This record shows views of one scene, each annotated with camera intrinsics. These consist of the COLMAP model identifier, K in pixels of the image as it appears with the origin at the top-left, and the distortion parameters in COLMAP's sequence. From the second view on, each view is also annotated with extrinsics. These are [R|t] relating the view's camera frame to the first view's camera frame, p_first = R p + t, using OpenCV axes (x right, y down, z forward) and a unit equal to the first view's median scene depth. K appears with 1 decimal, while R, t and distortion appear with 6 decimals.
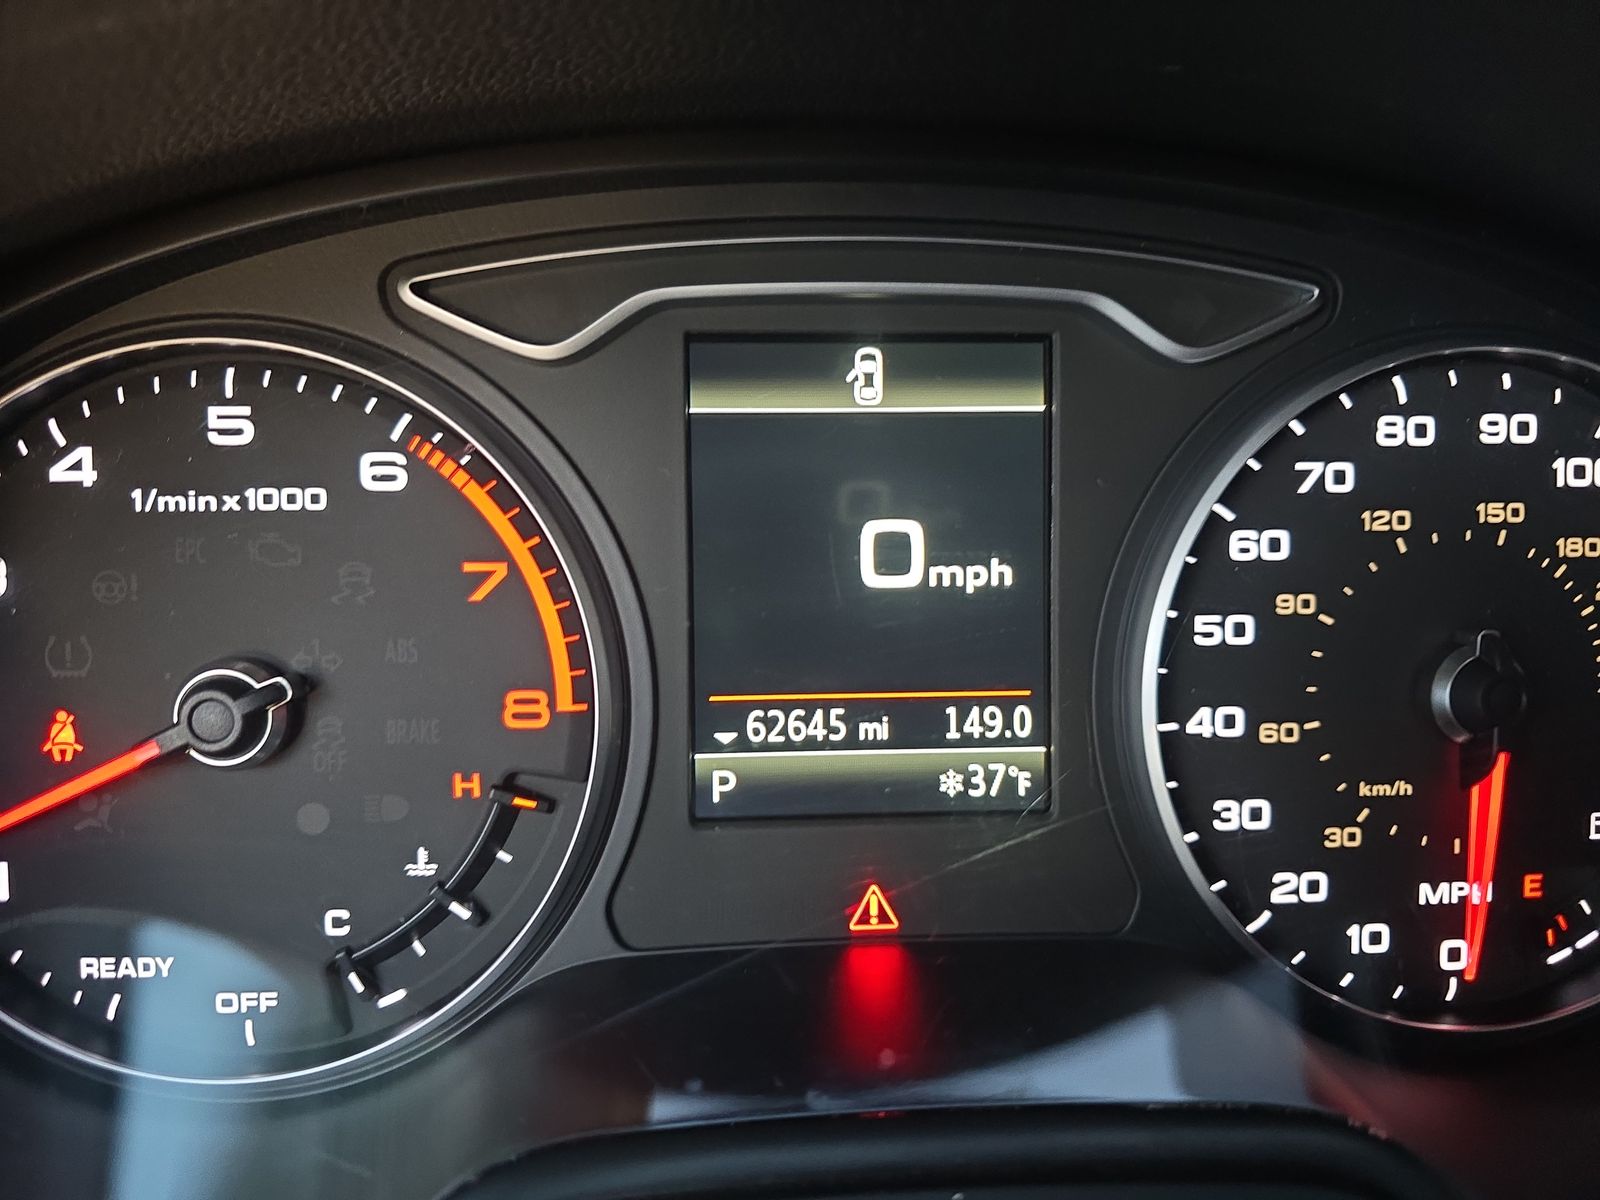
lens RADIAL K [[1053.4, 0, 800.0], [0, 1053.4, 600.0], [0, 0, 1]] dist [0.042026, -0.038324]
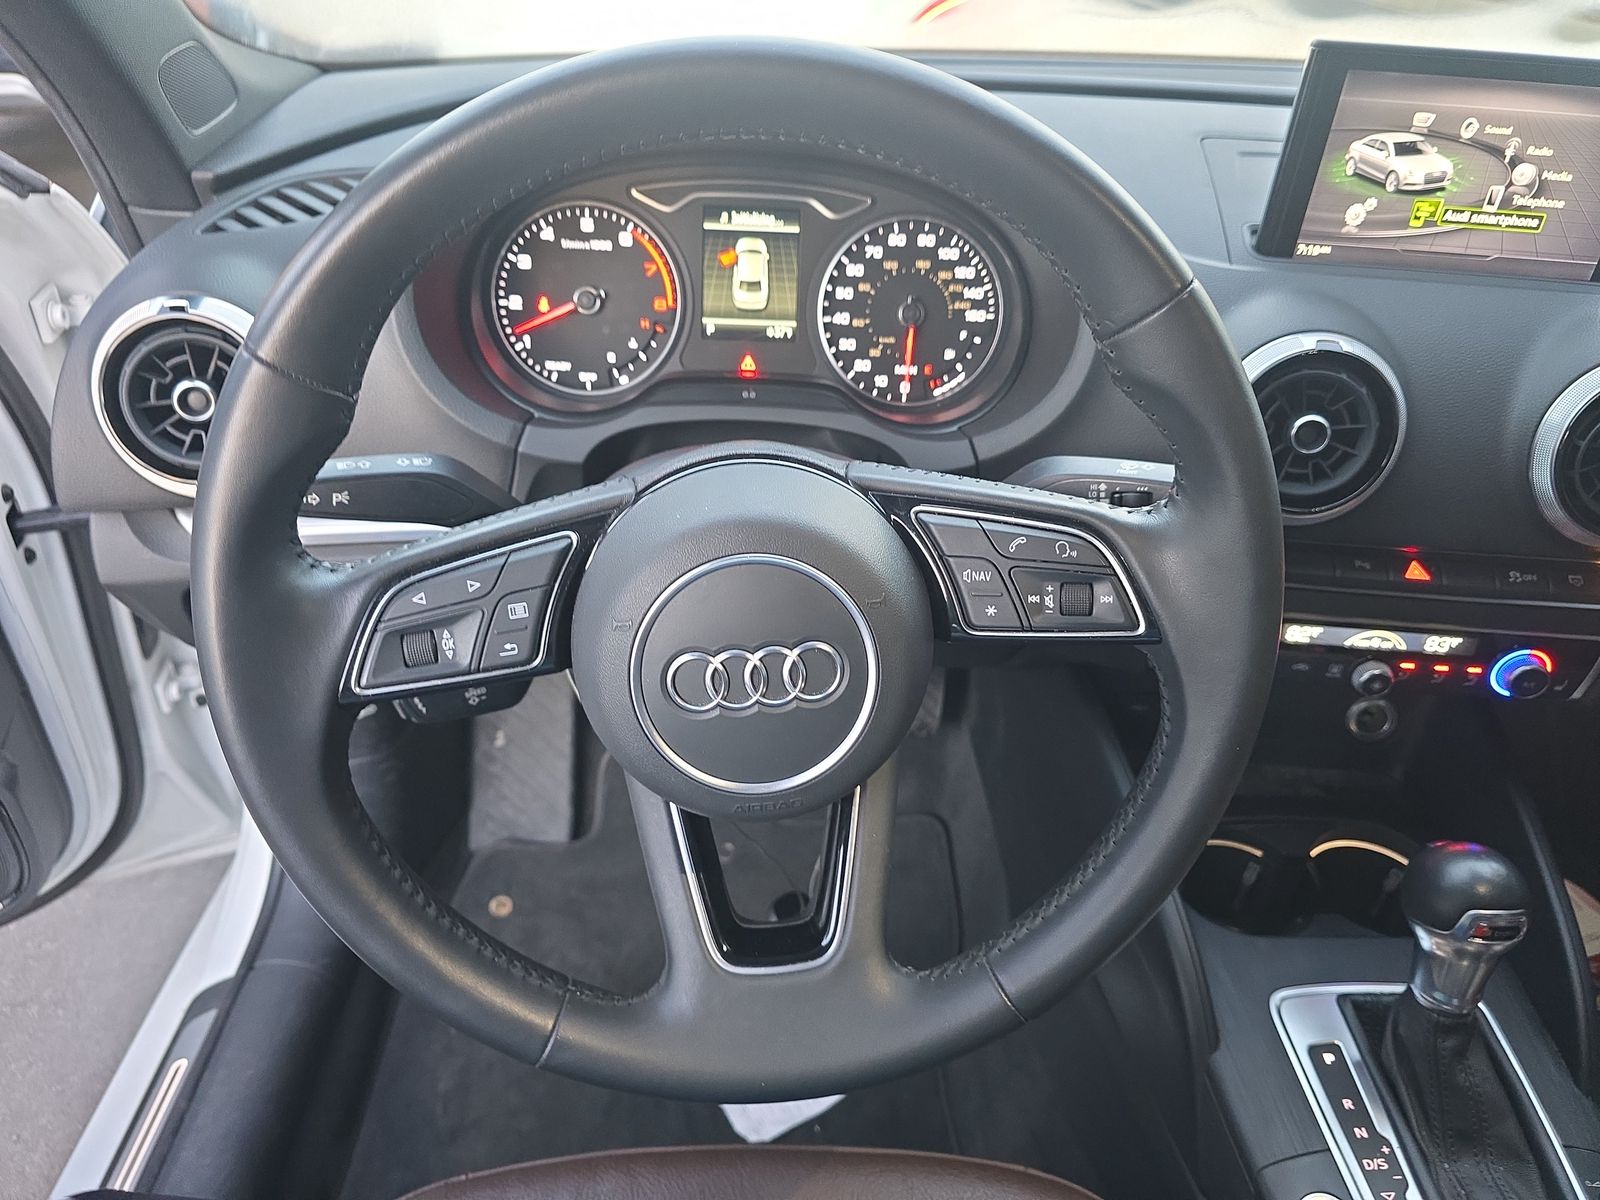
lens RADIAL K [[1077.4, 0, 801.1], [0, 1077.4, 597.0], [0, 0, 1]] dist [0.051150, -0.052123]
pose [[0.997670, 0.056639, -0.038026, 0.451660], [-0.049326, 0.983961, 0.171431, 0.437478], [0.047126, -0.169156, 0.984462, -2.959152]]
